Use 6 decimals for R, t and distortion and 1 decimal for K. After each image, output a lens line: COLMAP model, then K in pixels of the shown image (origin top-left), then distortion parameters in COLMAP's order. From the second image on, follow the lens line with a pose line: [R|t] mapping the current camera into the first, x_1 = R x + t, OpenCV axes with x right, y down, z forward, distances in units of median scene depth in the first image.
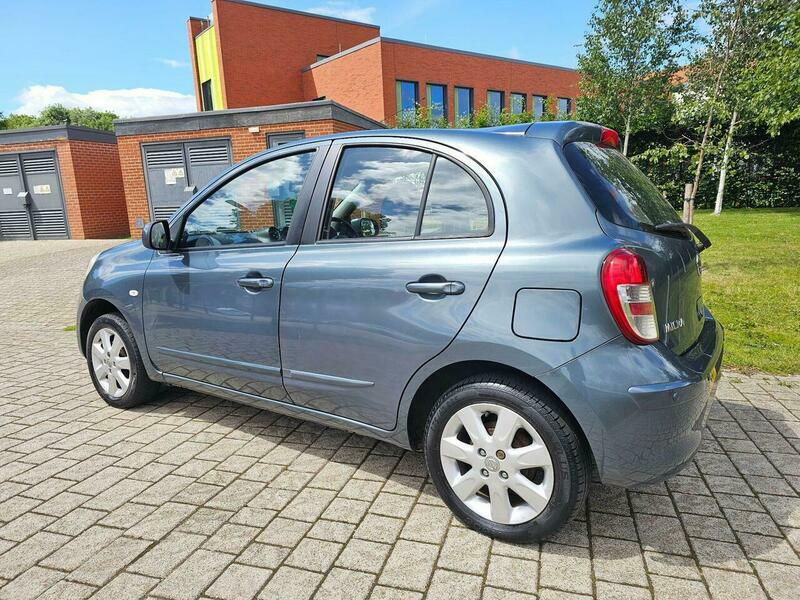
lens RADIAL K [[535.1, 0, 395.8], [0, 535.1, 300.9], [0, 0, 1]] dist [0.048175, -0.035331]
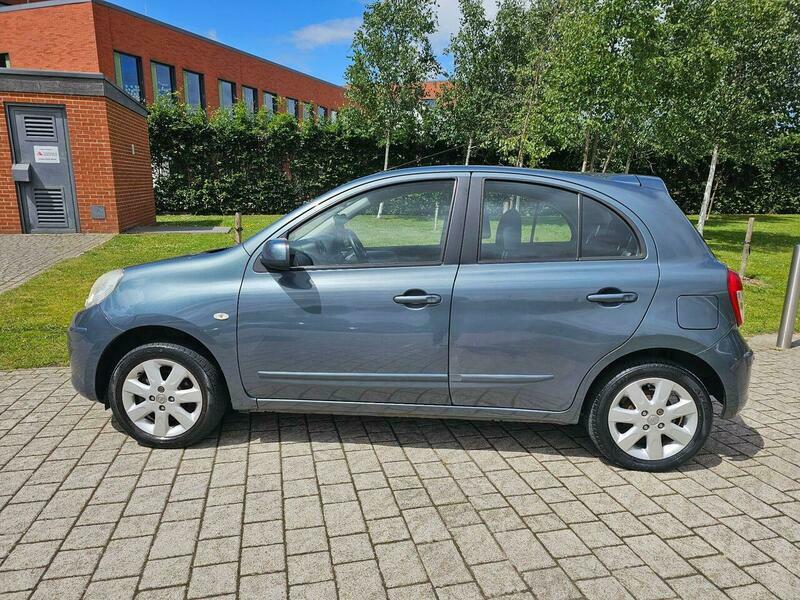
lens RADIAL K [[535.1, 0, 404.4], [0, 535.1, 305.4], [0, 0, 1]] dist [0.048175, -0.035331]
pose [[0.859103, -0.056620, 0.508661, -0.848580], [0.047451, 0.998393, 0.030990, -0.057556], [-0.509598, -0.002487, 0.860409, 0.081759]]
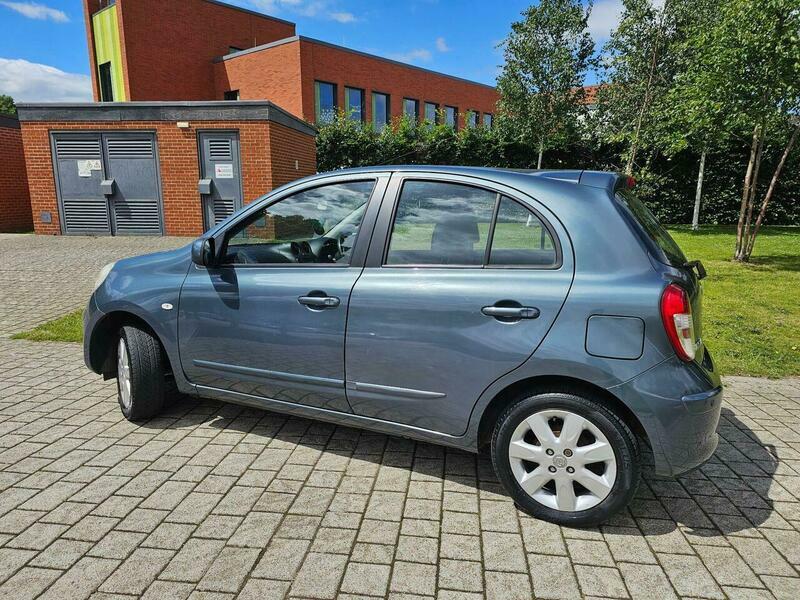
lens RADIAL K [[535.1, 0, 398.9], [0, 535.1, 296.9], [0, 0, 1]] dist [0.048175, -0.035331]
pose [[0.983313, 0.010003, 0.181644, -0.303371], [-0.008678, 0.999930, -0.008083, -0.035583], [-0.181712, 0.006372, 0.983331, -0.077780]]
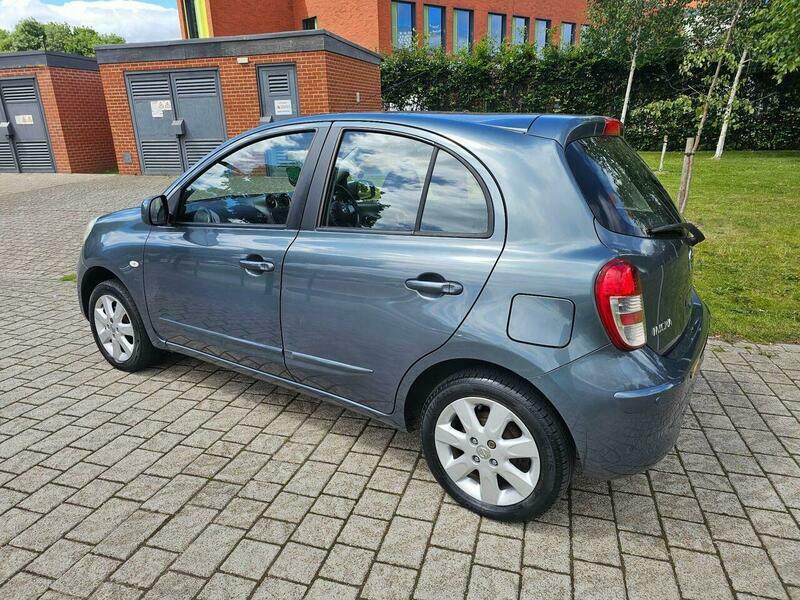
lens RADIAL K [[535.1, 0, 391.5], [0, 535.1, 300.4], [0, 0, 1]] dist [0.048175, -0.035331]
pose [[0.999884, 0.012862, 0.008097, -0.012962], [-0.013770, 0.992145, 0.124331, -0.099117], [-0.006434, -0.124428, 0.992208, -0.019872]]
